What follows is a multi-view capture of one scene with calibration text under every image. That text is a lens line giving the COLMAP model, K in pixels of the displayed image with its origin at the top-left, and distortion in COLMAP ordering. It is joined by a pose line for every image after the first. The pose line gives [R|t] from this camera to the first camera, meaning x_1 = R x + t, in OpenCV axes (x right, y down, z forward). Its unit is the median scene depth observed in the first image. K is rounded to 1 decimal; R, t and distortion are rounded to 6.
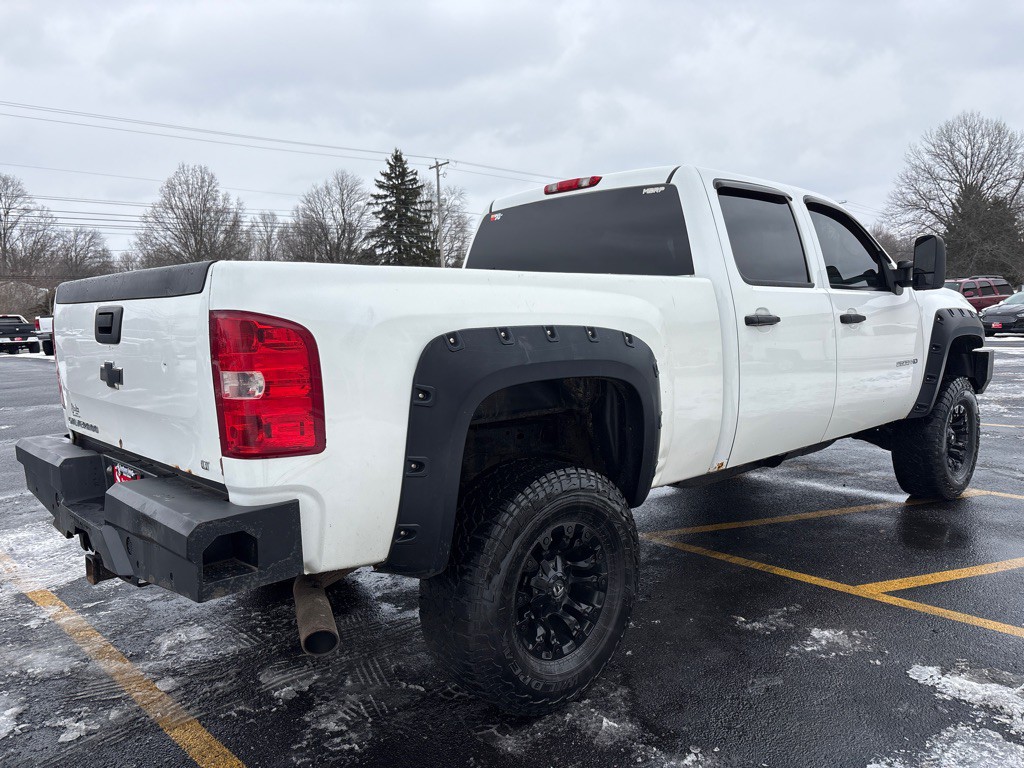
lens RADIAL K [[764.1, 0, 518.5], [0, 764.1, 392.2], [0, 0, 1]] dist [0.043130, -0.040657]
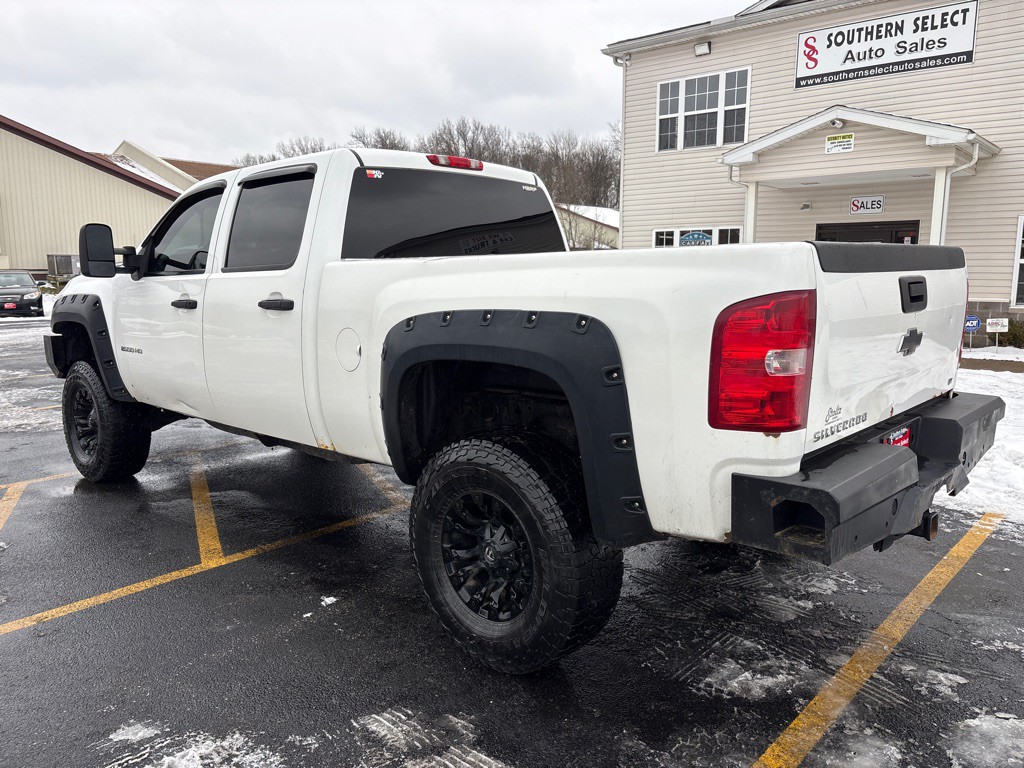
lens RADIAL K [[764.1, 0, 512.3], [0, 764.1, 376.3], [0, 0, 1]] dist [0.043130, -0.040657]
pose [[-0.067078, -0.115583, 0.991030, -0.970921], [0.120024, 0.985120, 0.123017, -0.106775], [-0.990502, 0.127199, -0.052207, 1.010609]]
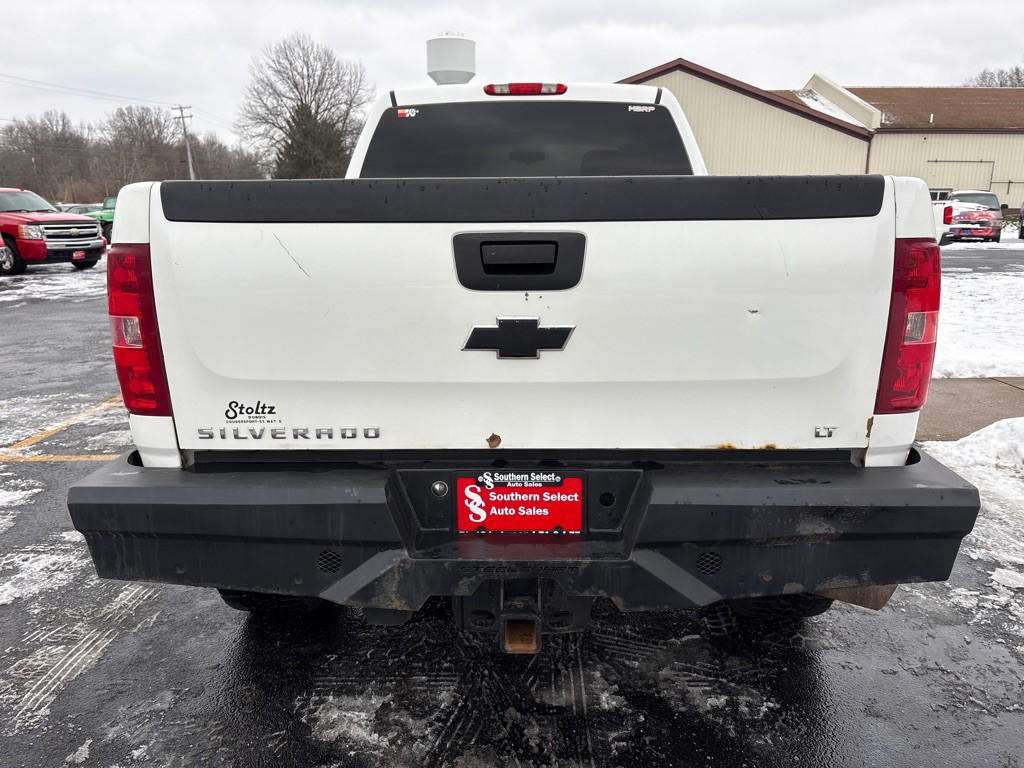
lens RADIAL K [[764.1, 0, 518.5], [0, 764.1, 388.8], [0, 0, 1]] dist [0.043130, -0.040657]
pose [[0.697716, -0.145363, 0.701471, -0.624797], [0.068503, 0.988247, 0.136653, -0.043368], [-0.713091, -0.047292, 0.699474, 0.349171]]
